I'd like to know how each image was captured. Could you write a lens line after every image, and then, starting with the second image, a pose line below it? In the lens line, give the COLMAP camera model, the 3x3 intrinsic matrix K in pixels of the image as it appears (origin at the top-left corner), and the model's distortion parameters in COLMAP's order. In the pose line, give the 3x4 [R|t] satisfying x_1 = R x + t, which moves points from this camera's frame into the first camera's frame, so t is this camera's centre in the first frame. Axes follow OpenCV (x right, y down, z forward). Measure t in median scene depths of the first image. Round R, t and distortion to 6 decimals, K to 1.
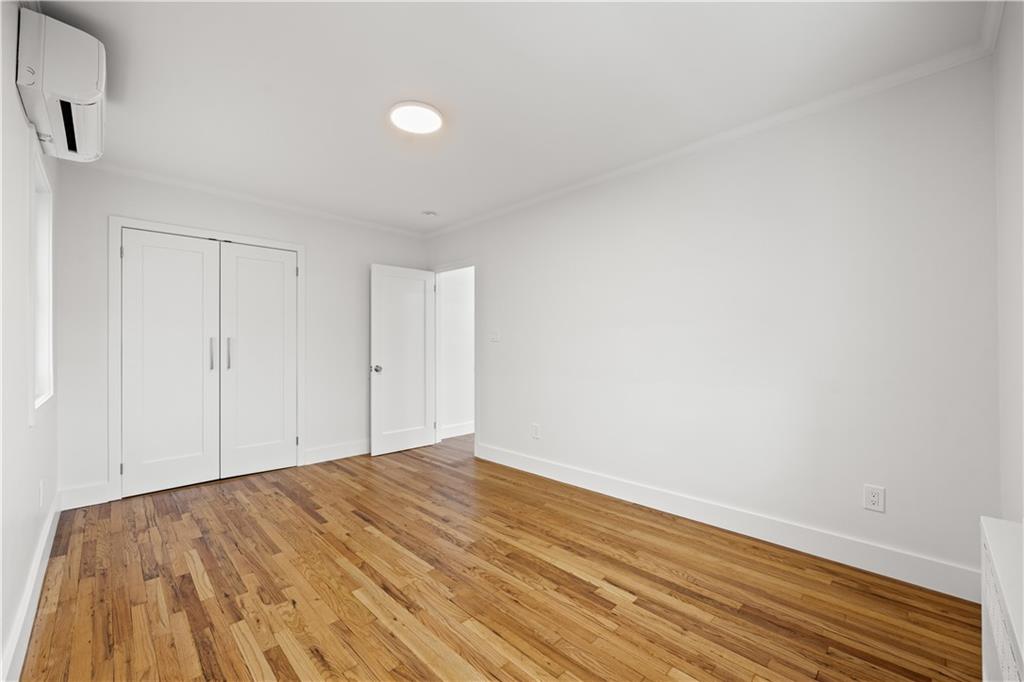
lens RADIAL K [[415.8, 0, 512.0], [0, 415.8, 341.7], [0, 0, 1]] dist [0.001204, -0.000548]
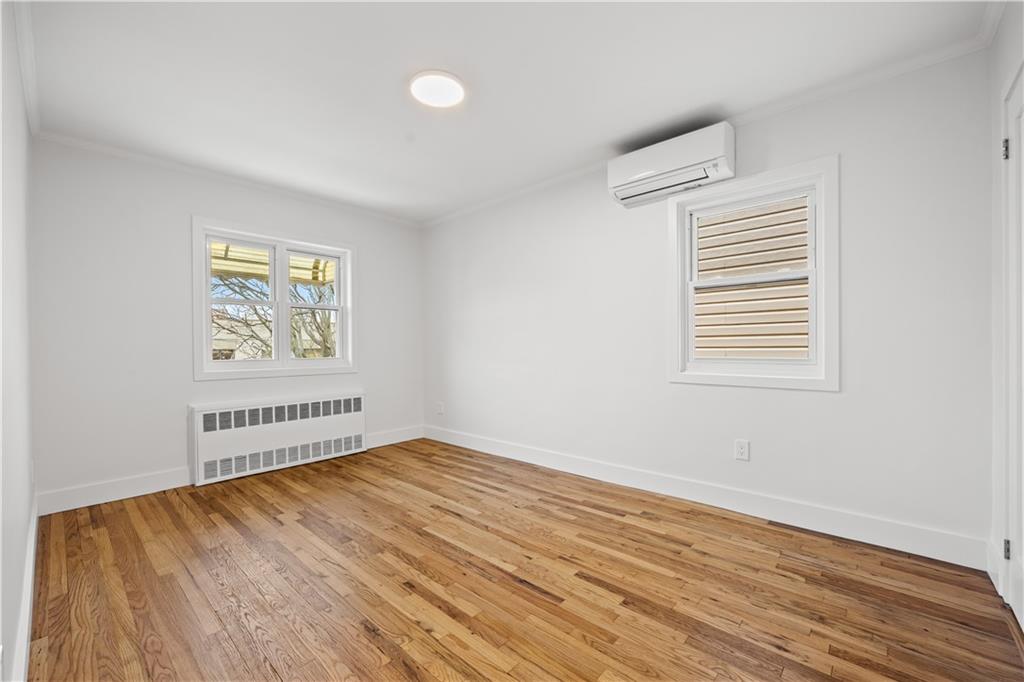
lens RADIAL K [[415.8, 0, 512.3], [0, 415.8, 343.7], [0, 0, 1]] dist [0.001204, -0.000548]
pose [[-0.998655, 0.010917, -0.050677, -0.334544], [0.011460, 0.999880, -0.010442, 0.044128], [0.050557, -0.011008, -0.998660, 1.898322]]
